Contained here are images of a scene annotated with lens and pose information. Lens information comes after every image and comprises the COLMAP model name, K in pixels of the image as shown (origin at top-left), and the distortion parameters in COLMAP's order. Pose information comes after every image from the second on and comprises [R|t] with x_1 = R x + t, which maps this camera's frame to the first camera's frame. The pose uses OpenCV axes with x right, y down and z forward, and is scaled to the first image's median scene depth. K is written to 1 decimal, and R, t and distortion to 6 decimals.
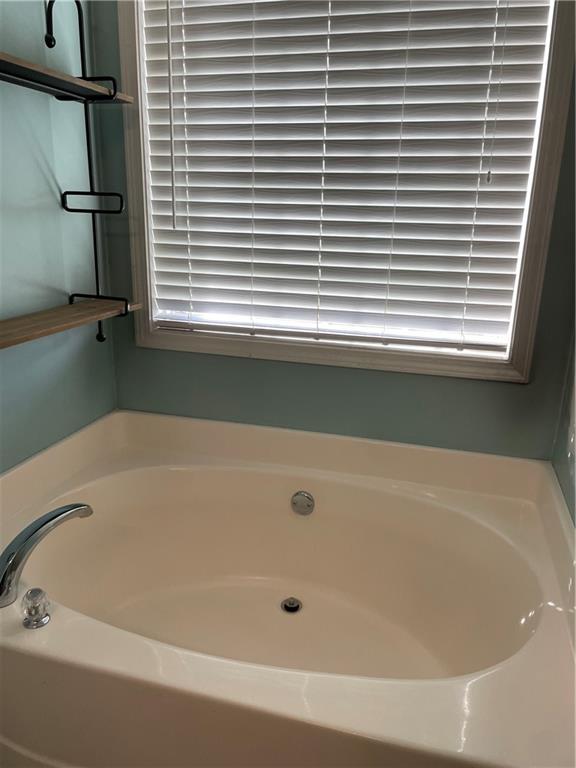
lens RADIAL K [[587.3, 0, 292.1], [0, 587.3, 377.7], [0, 0, 1]] dist [0.072325, -0.103286]
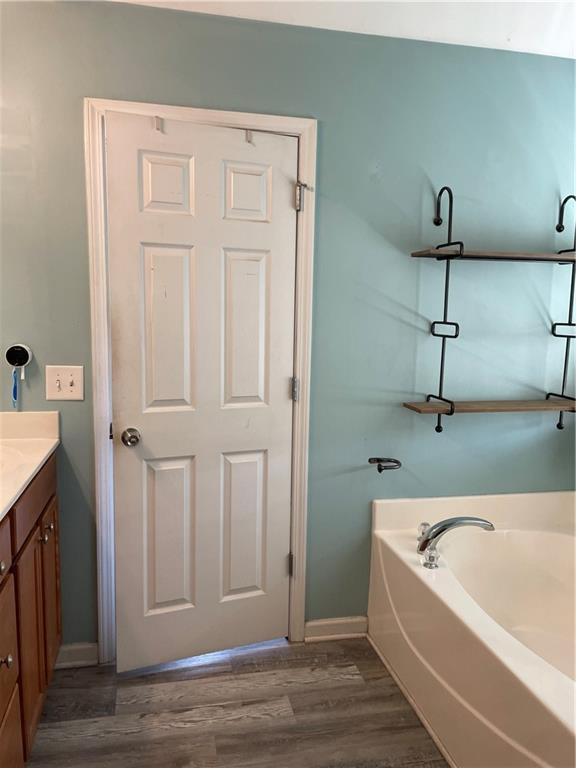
lens RADIAL K [[587.3, 0, 286.8], [0, 587.3, 385.8], [0, 0, 1]] dist [0.072325, -0.103286]
pose [[0.466247, 0.097039, -0.879316, 0.601942], [-0.250720, 0.967706, -0.026148, 0.037183], [0.848382, 0.232654, 0.475520, -0.210421]]
